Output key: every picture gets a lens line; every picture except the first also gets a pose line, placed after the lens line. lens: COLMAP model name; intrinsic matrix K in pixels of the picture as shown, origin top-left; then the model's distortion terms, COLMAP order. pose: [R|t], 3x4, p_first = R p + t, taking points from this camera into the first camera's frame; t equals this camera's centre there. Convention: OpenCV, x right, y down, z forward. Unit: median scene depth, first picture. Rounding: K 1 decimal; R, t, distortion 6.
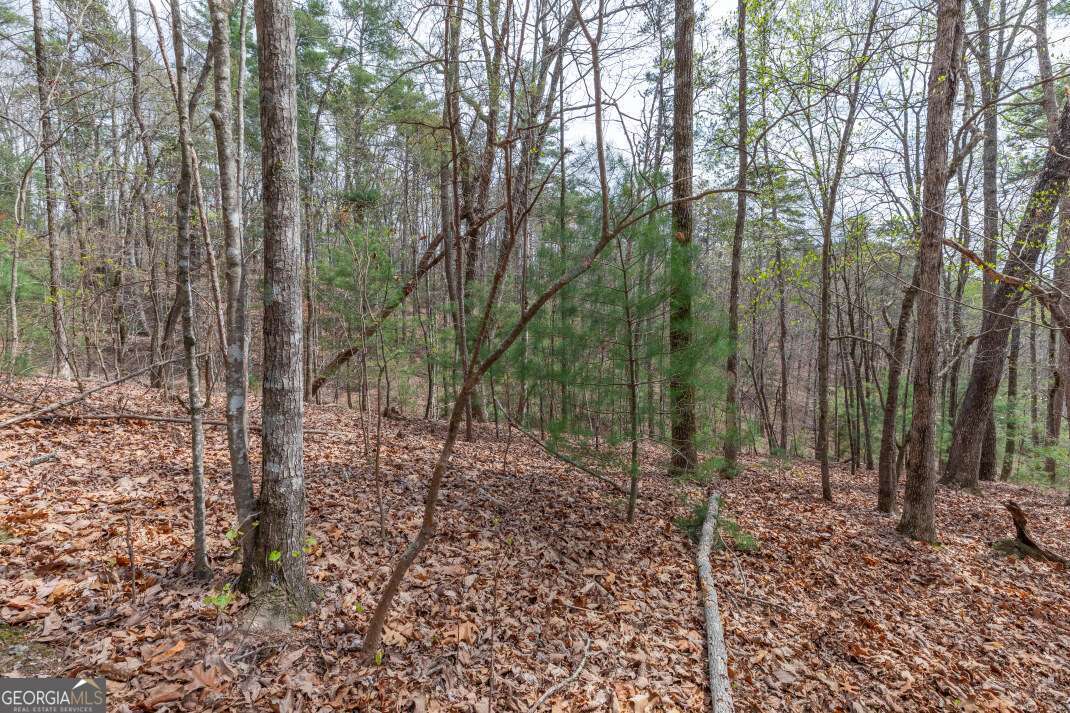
lens RADIAL K [[474.2, 0, 533.4], [0, 474.2, 355.7], [0, 0, 1]] dist [0.002873, -0.000688]
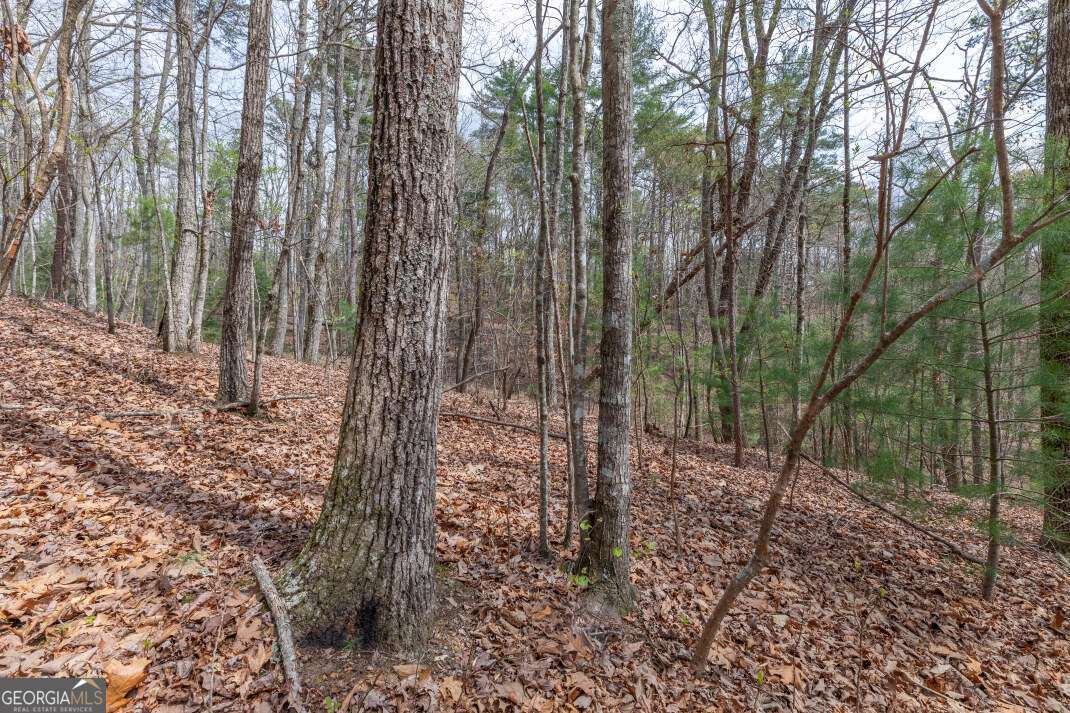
lens RADIAL K [[474.2, 0, 535.3], [0, 474.2, 355.9], [0, 0, 1]] dist [0.002873, -0.000688]
pose [[0.878384, 0.011953, -0.477805, -0.128362], [-0.028315, 0.999233, -0.027057, -0.007175], [0.477116, 0.037296, 0.878049, -0.075144]]
